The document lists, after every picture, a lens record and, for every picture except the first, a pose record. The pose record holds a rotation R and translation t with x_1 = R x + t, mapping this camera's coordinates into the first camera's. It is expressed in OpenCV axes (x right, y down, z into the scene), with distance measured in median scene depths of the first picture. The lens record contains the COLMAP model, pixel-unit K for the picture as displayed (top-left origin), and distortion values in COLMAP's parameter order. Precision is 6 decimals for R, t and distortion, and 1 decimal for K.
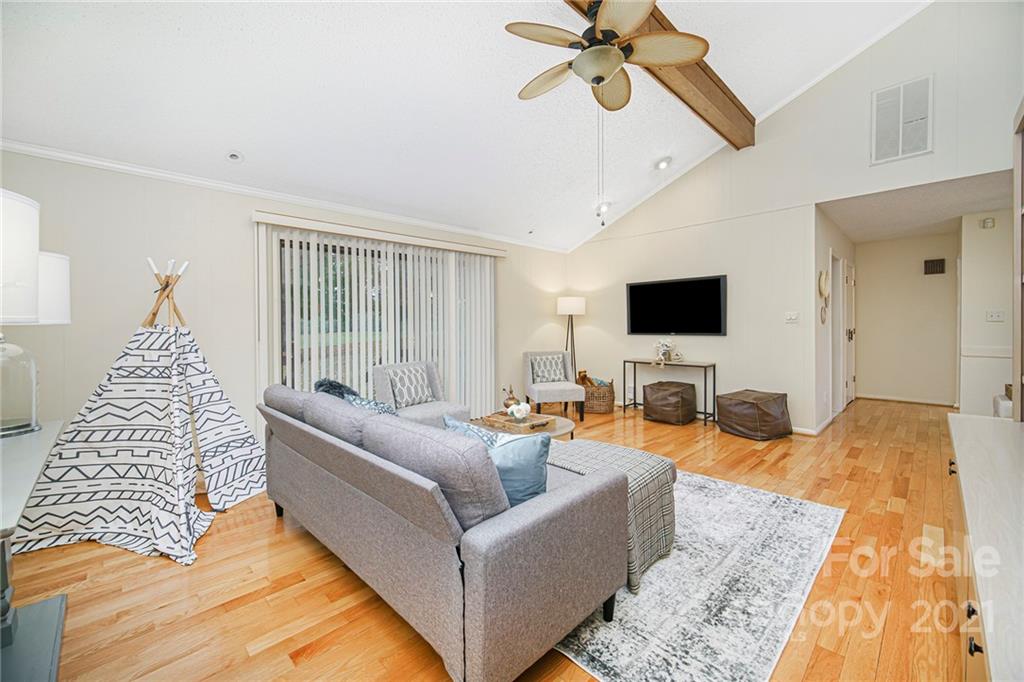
lens RADIAL K [[417.0, 0, 475.9], [0, 417.0, 354.3], [0, 0, 1]] dist [-0.018733, -0.000047]
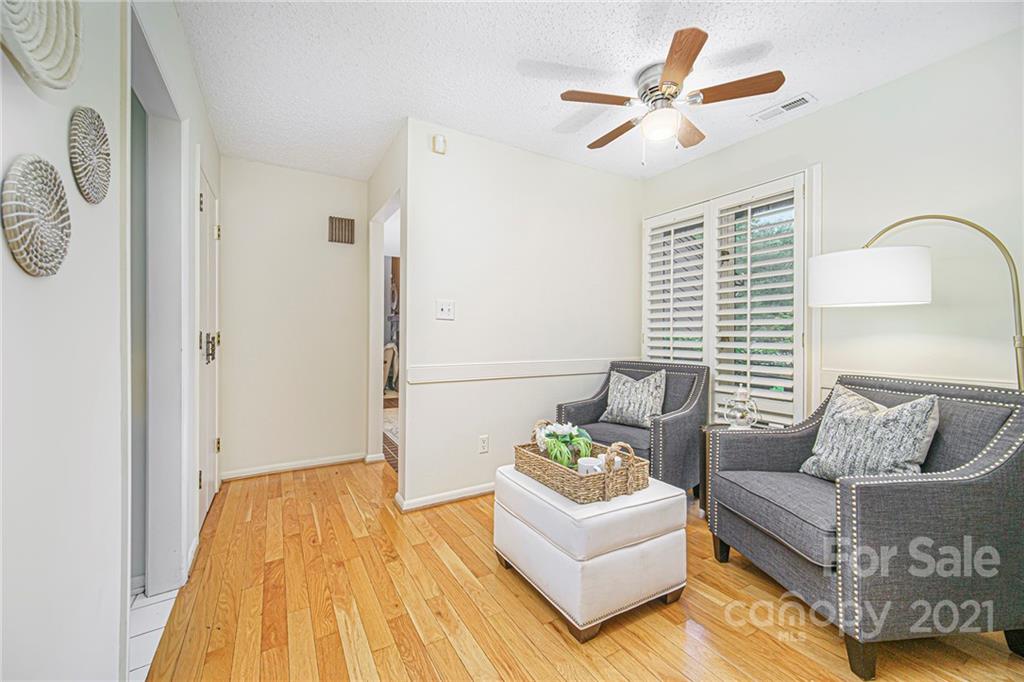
lens RADIAL K [[395.5, 0, 513.4], [0, 395.5, 339.1], [0, 0, 1]] dist [0.000411, 0.000061]
pose [[0.182128, 0.005903, 0.983257, 0.599629], [0.060051, 0.998049, -0.017115, -0.031392], [-0.981439, 0.062163, 0.181418, 0.653218]]
